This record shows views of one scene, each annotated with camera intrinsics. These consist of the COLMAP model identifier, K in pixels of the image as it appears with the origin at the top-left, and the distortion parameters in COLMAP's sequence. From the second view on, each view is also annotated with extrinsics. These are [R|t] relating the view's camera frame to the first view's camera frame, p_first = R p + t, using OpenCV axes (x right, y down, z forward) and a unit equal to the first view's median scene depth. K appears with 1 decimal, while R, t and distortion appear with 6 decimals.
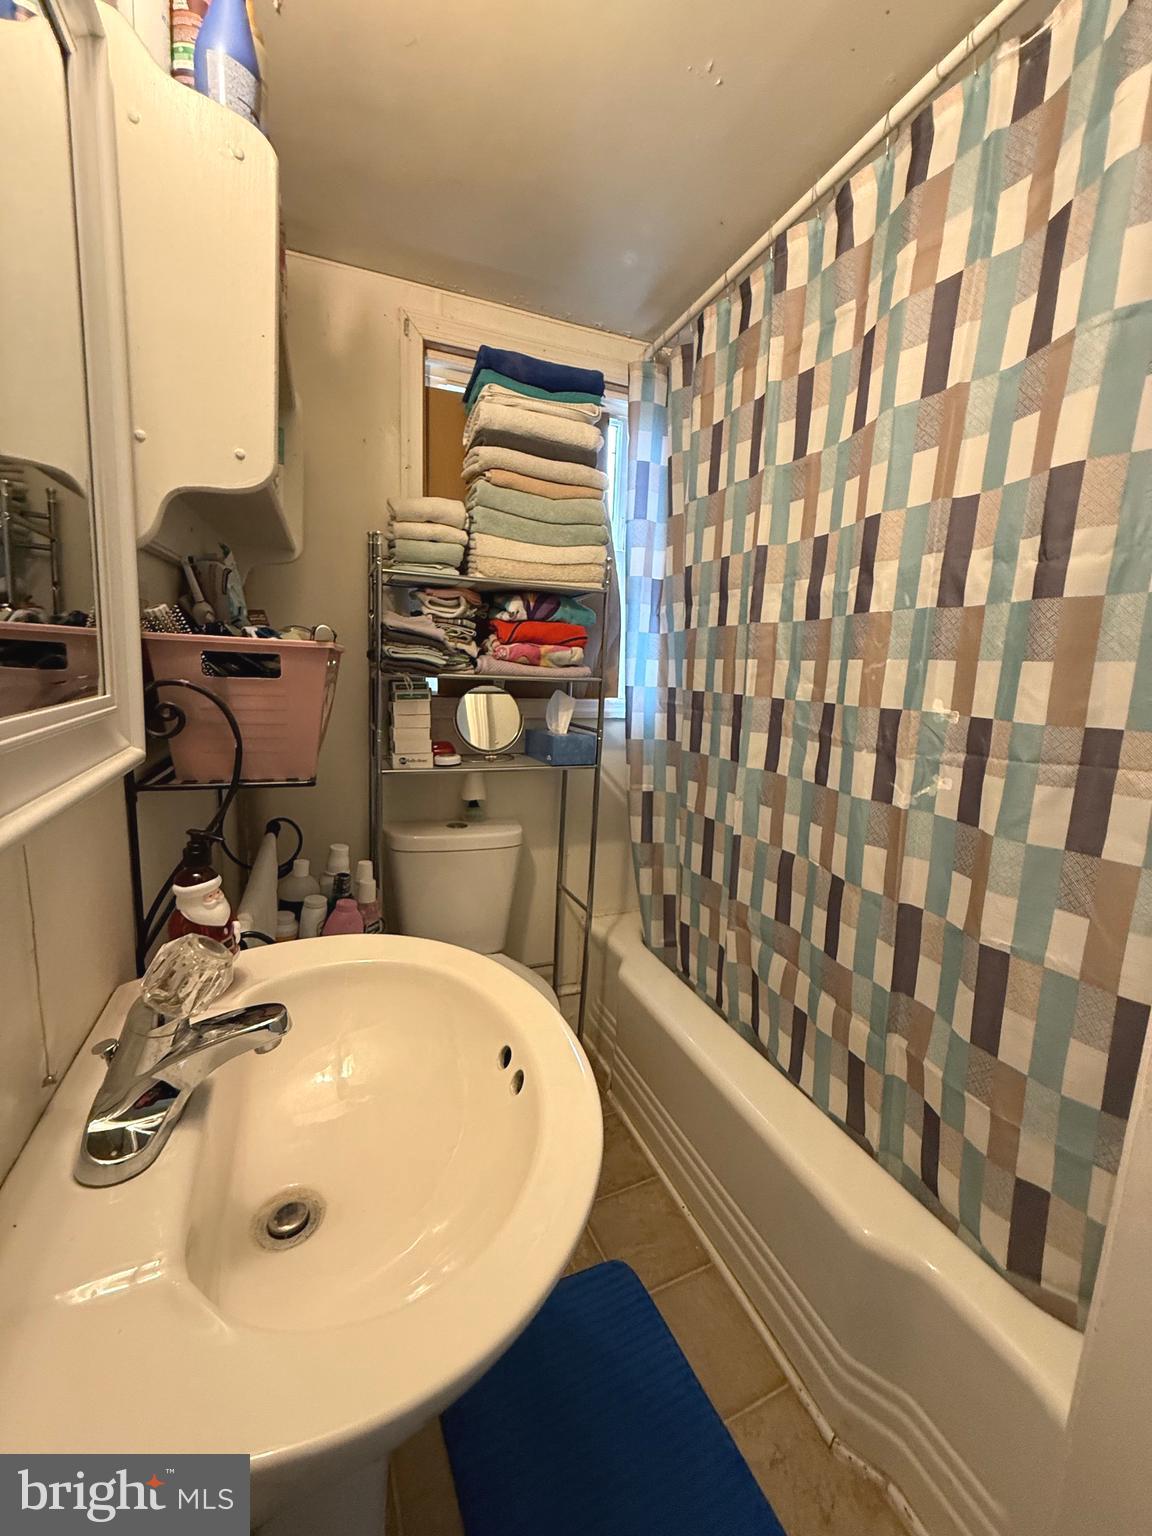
lens RADIAL K [[611.3, 0, 577.1], [0, 611.3, 766.7], [0, 0, 1]] dist [-0.000106, 0.000214]
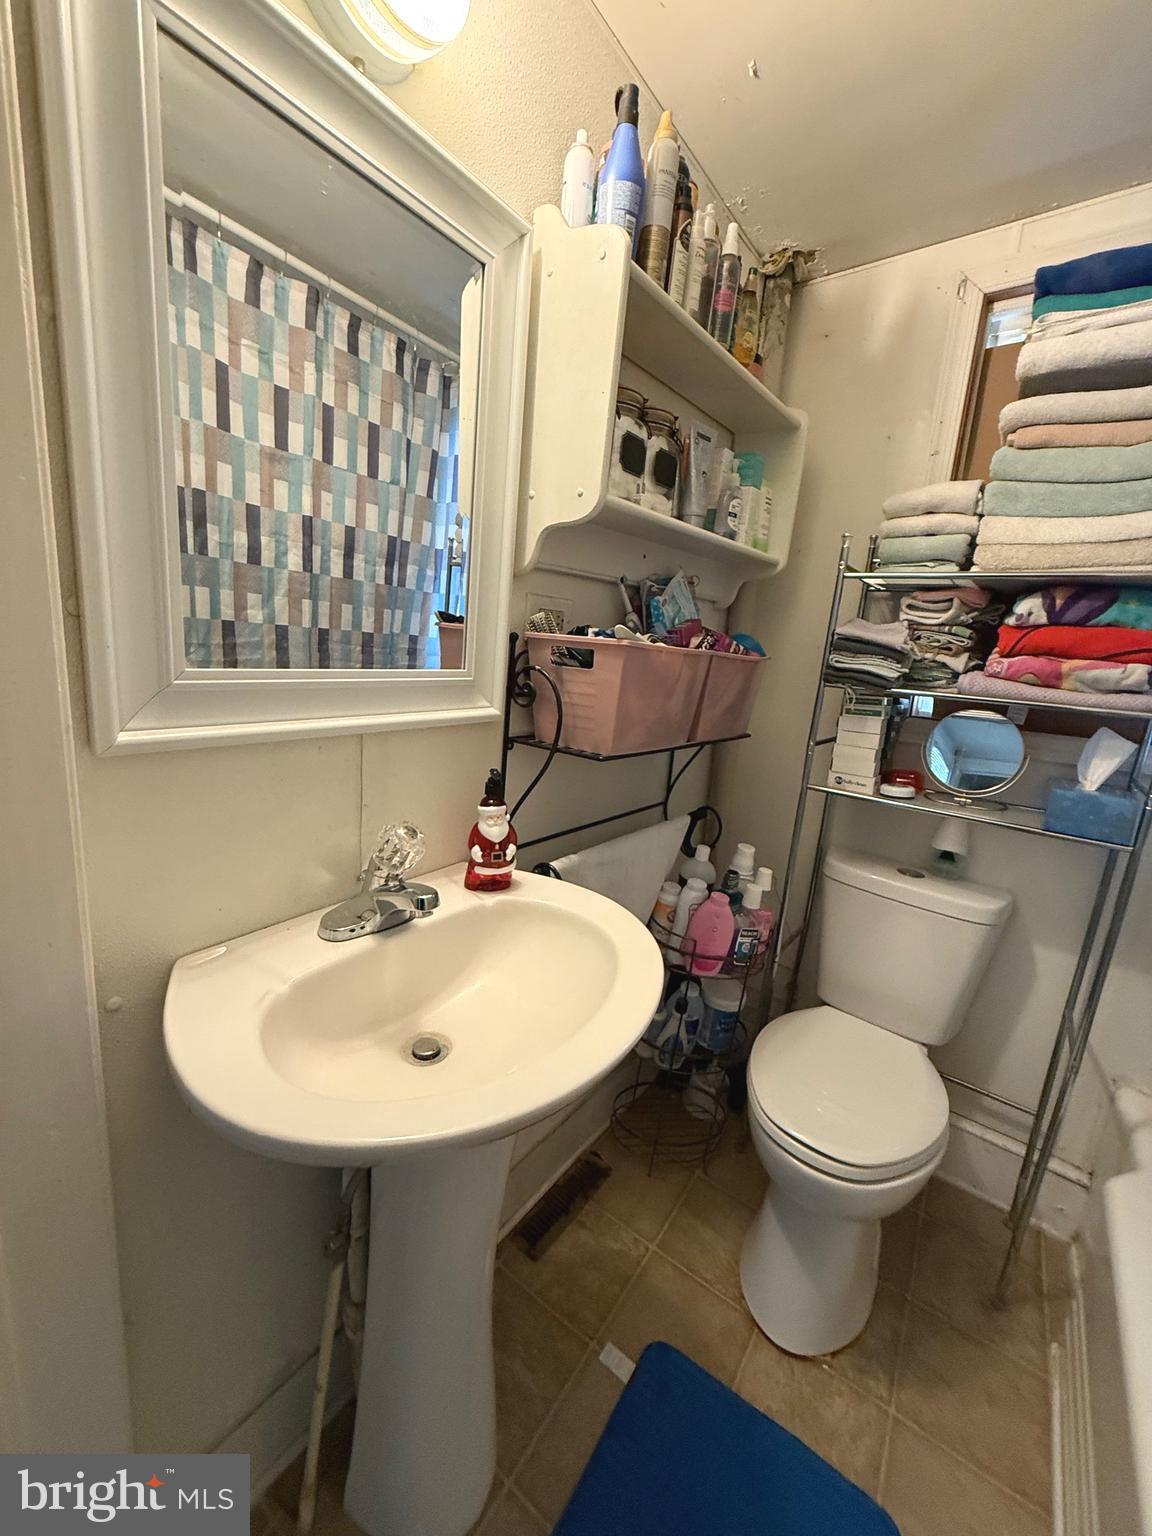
lens RADIAL K [[611.3, 0, 575.7], [0, 611.3, 765.8], [0, 0, 1]] dist [-0.000106, 0.000214]
pose [[0.509677, 0.165568, -0.844285, 0.277120], [-0.197561, 0.977610, 0.072450, -0.018460], [0.837376, 0.129871, 0.530975, 0.172093]]
